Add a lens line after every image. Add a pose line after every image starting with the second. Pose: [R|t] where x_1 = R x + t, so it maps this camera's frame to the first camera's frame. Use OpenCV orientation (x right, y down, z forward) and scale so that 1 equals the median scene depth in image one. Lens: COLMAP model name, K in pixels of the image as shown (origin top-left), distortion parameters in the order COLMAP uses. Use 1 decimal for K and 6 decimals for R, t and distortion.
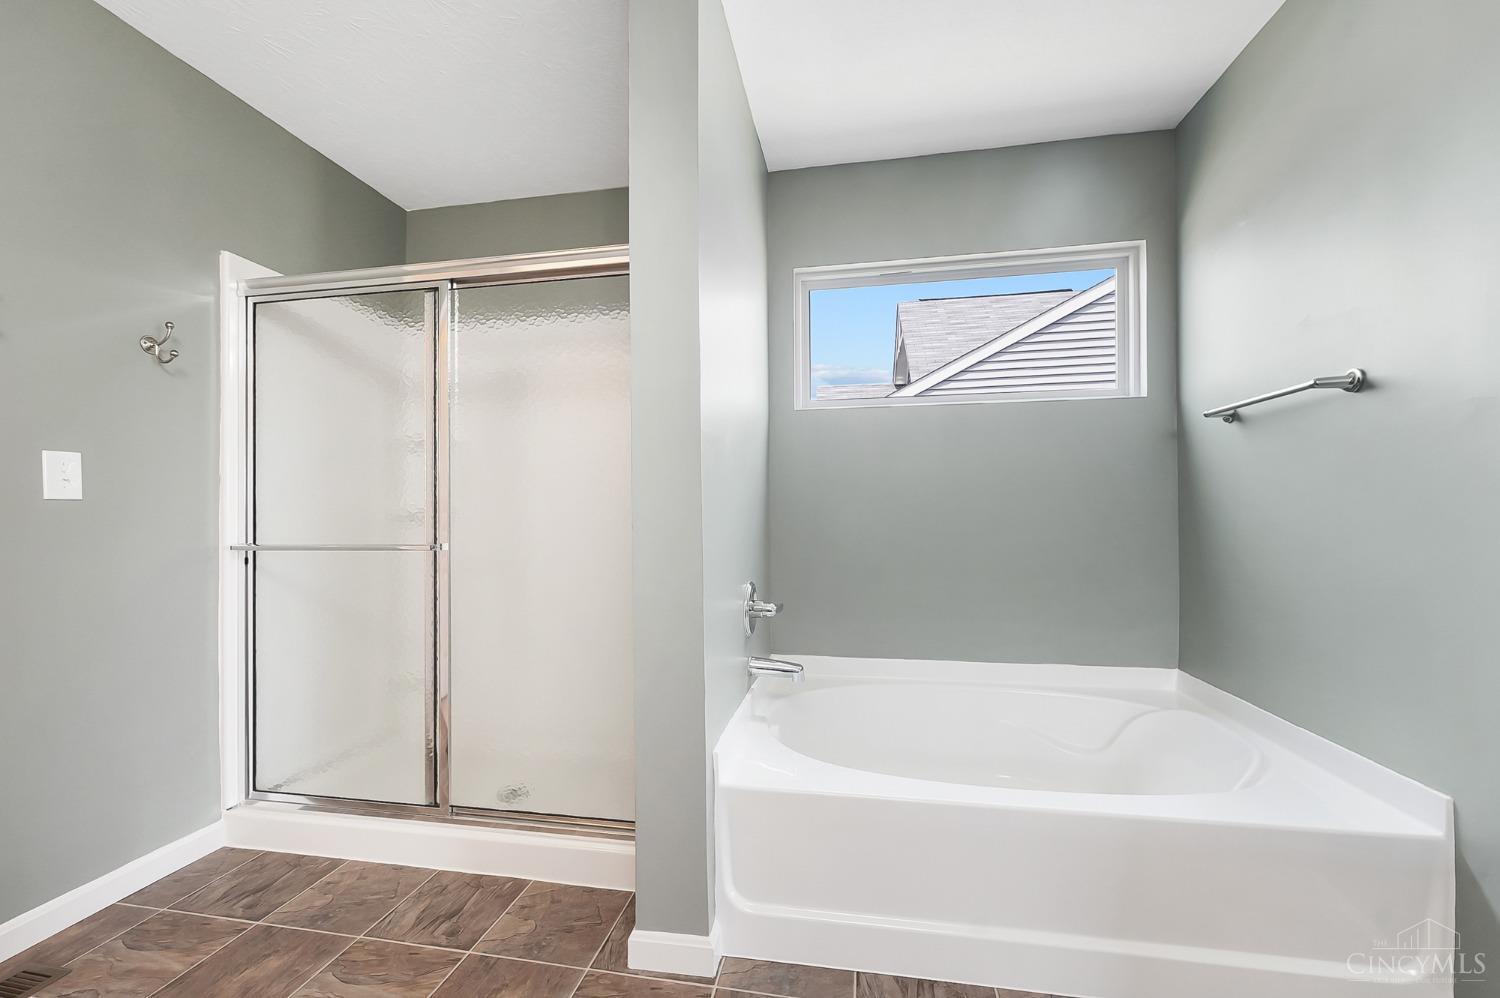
lens RADIAL K [[625.5, 0, 757.9], [0, 625.5, 502.7], [0, 0, 1]] dist [0.000083, 0.001115]
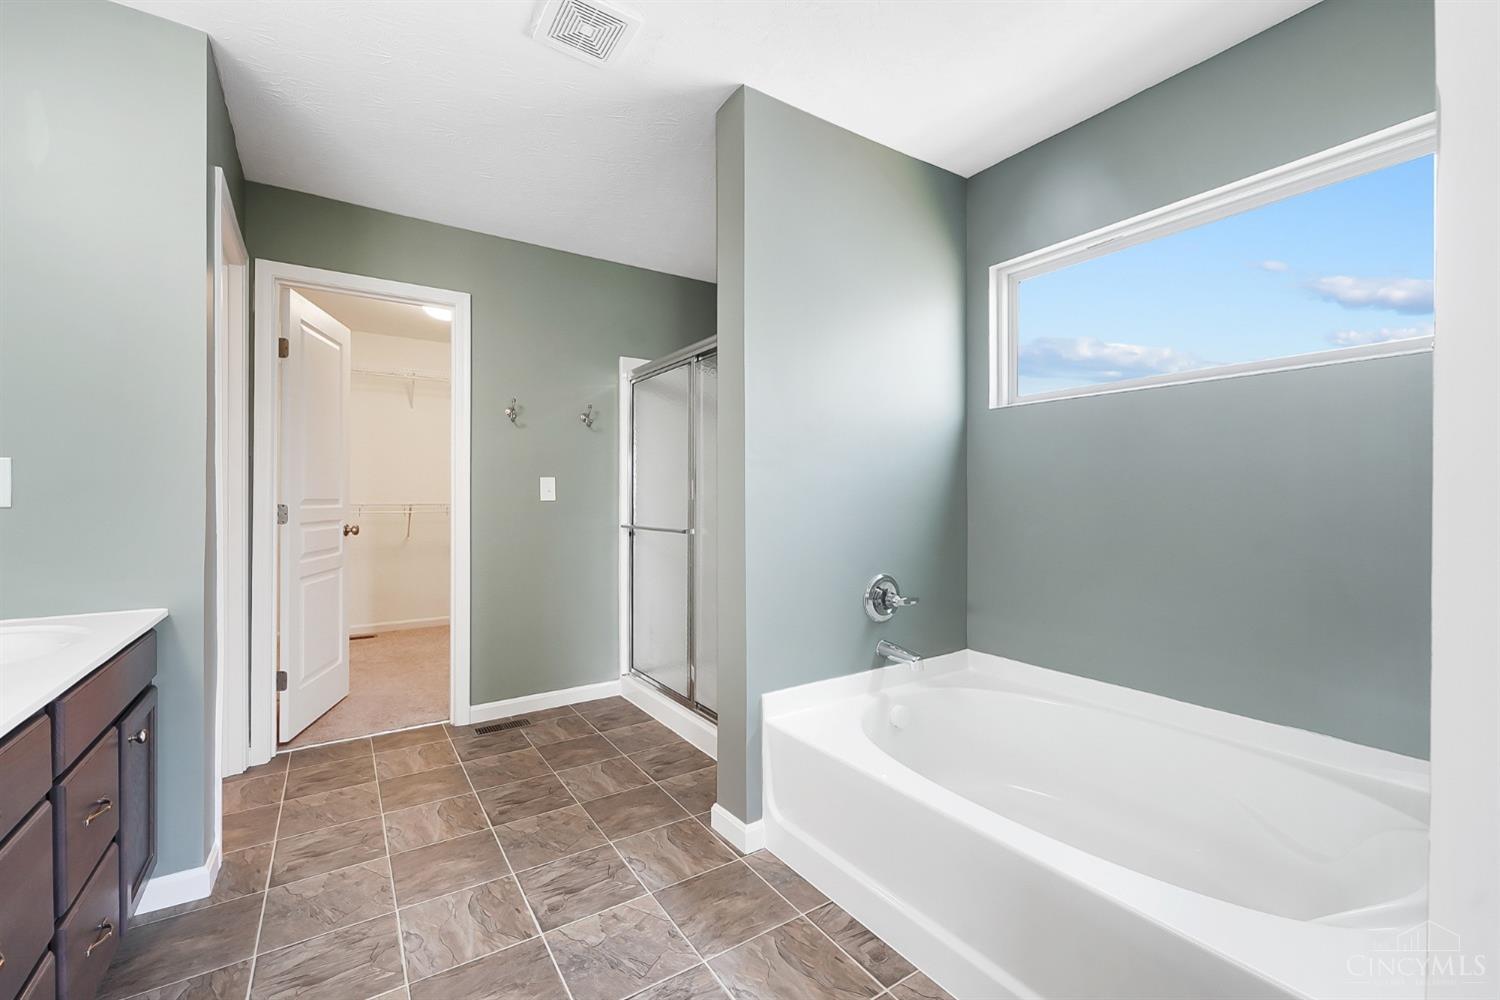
lens RADIAL K [[614.4, 0, 751.3], [0, 614.4, 499.0], [0, 0, 1]] dist [-0.004135, 0.000452]
pose [[0.702772, 0.006495, -0.711386, 0.690318], [0.005911, 0.999870, 0.014968, -0.031346], [0.711391, -0.014725, 0.702642, 0.057744]]
